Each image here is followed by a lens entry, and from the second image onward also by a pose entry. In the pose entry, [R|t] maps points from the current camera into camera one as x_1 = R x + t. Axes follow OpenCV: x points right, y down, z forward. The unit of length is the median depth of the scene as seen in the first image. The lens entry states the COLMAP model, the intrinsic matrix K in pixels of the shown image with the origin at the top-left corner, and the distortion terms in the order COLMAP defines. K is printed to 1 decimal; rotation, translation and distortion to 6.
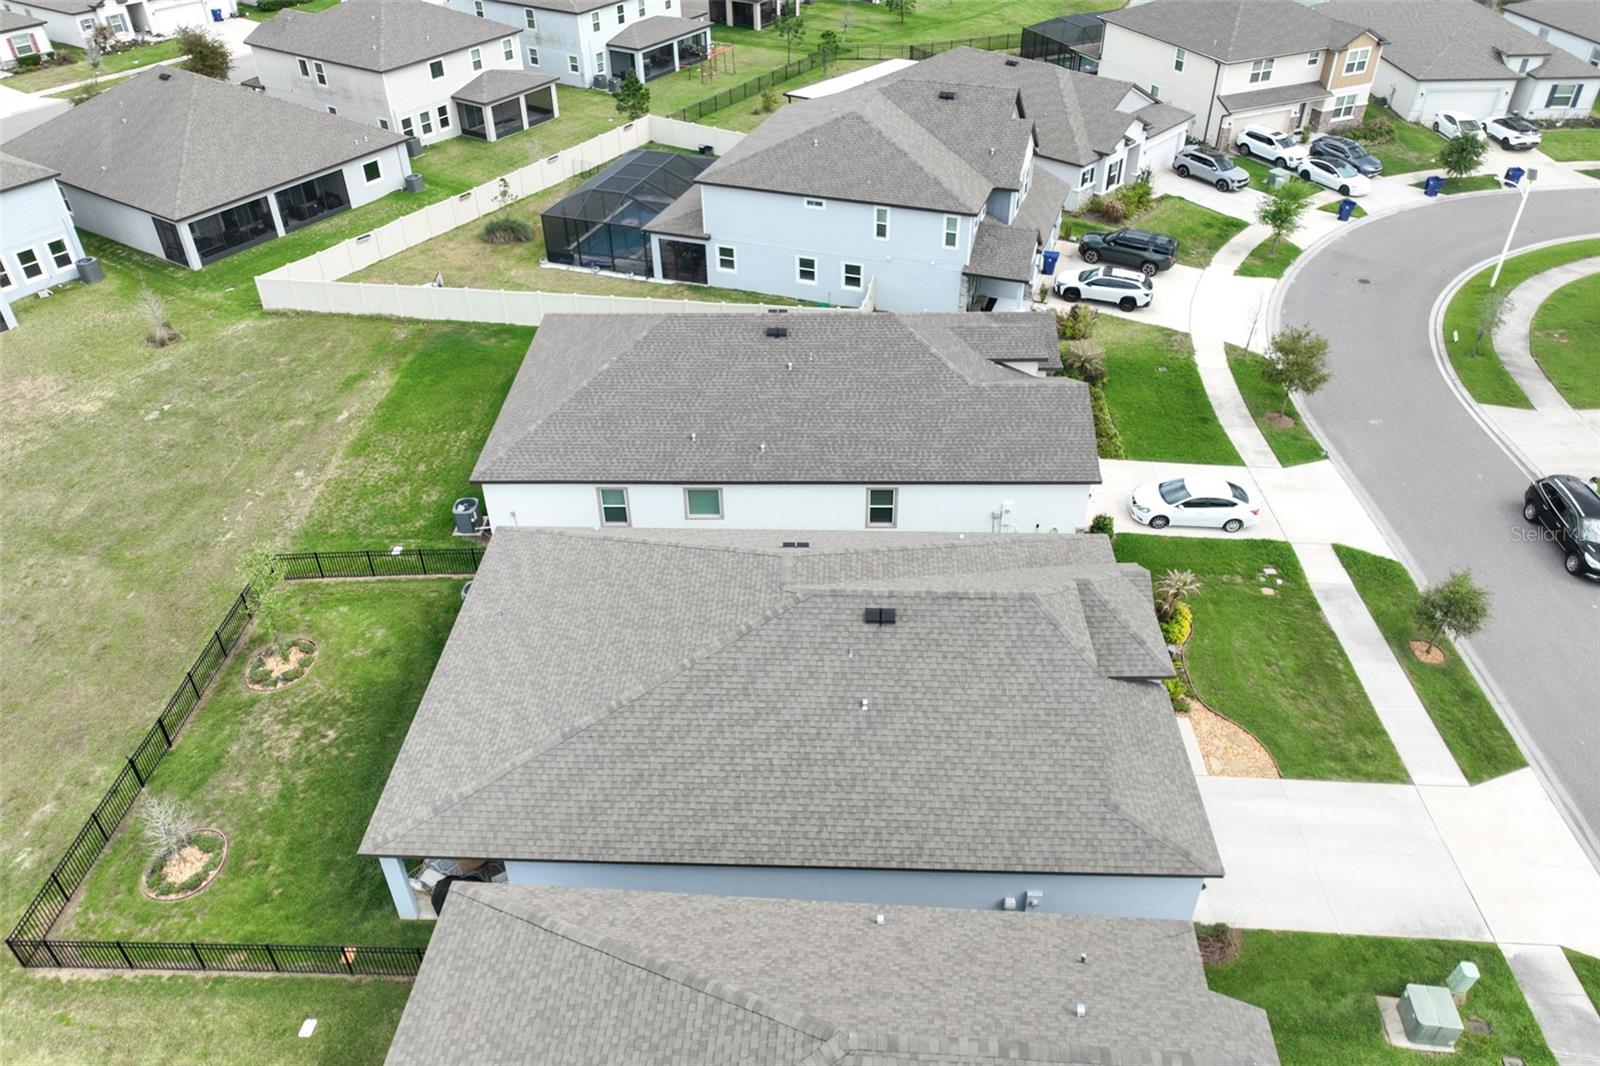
lens RADIAL K [[1127.3, 0, 799.9], [0, 1127.3, 466.9], [0, 0, 1]] dist [-0.005222, 0.020960]
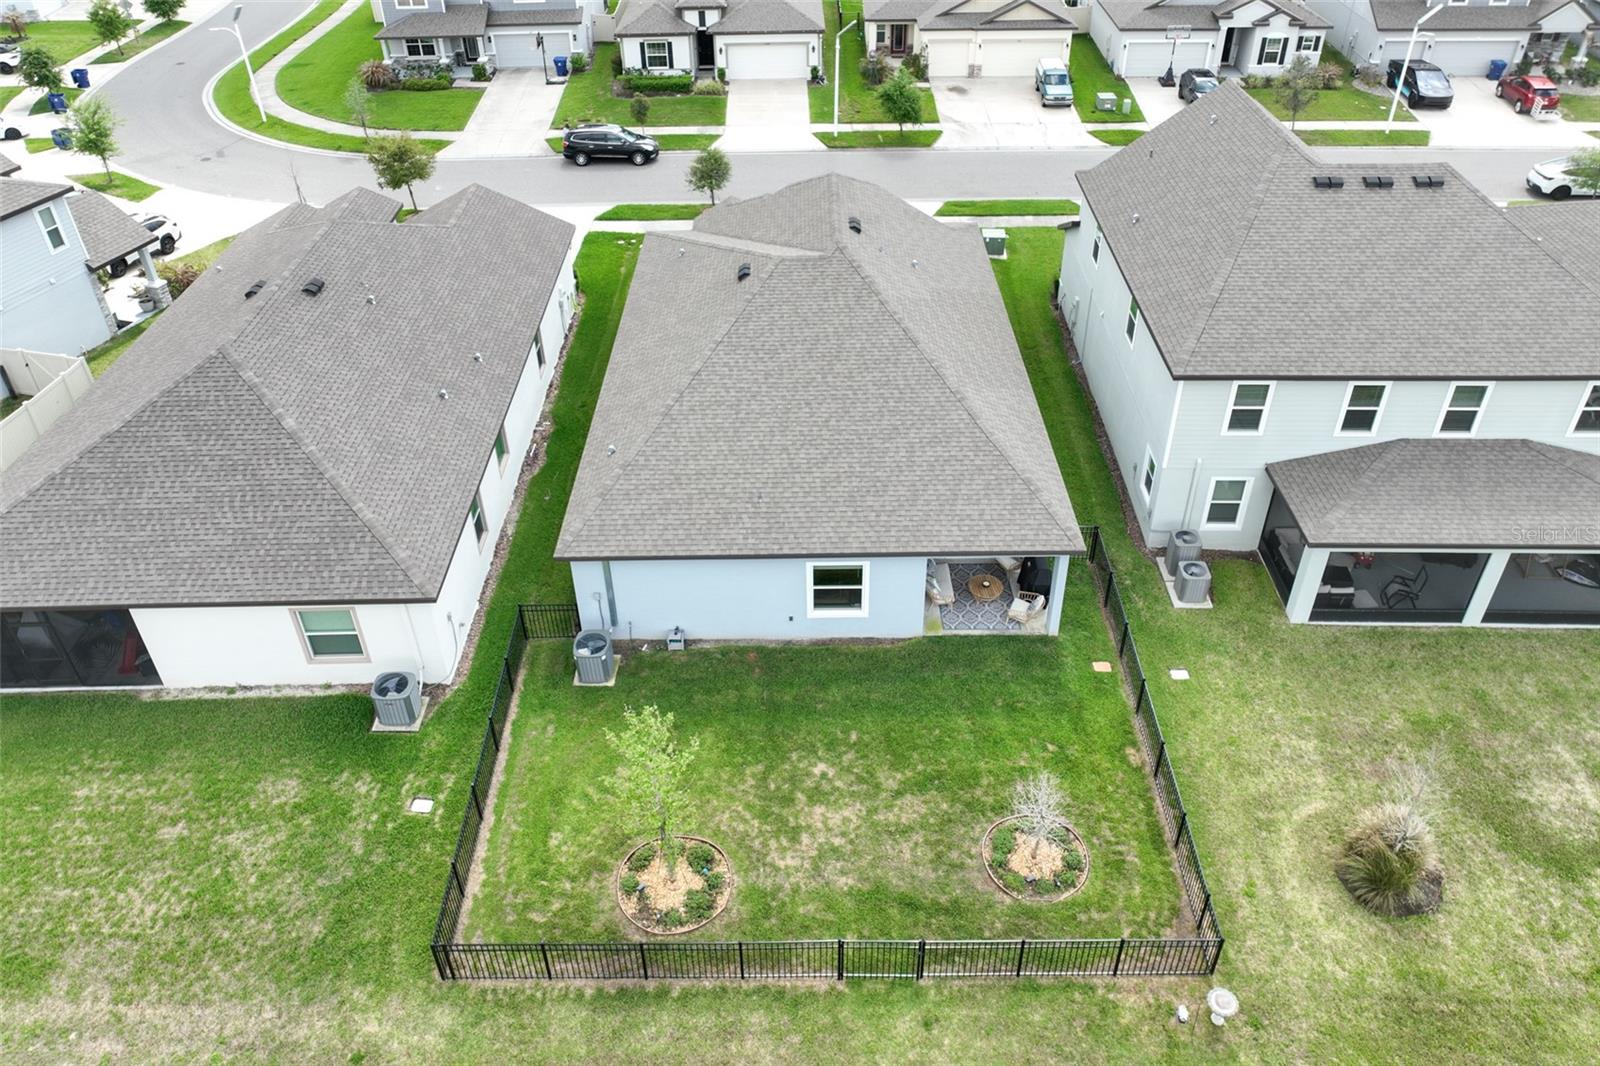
lens RADIAL K [[1127.3, 0, 799.9], [0, 1127.3, 466.9], [0, 0, 1]] dist [-0.005222, 0.020960]
pose [[-0.035256, -0.554991, 0.831109, -0.758977], [0.578034, 0.667081, 0.469978, -0.211520], [-0.815250, 0.496979, 0.297286, 0.559578]]
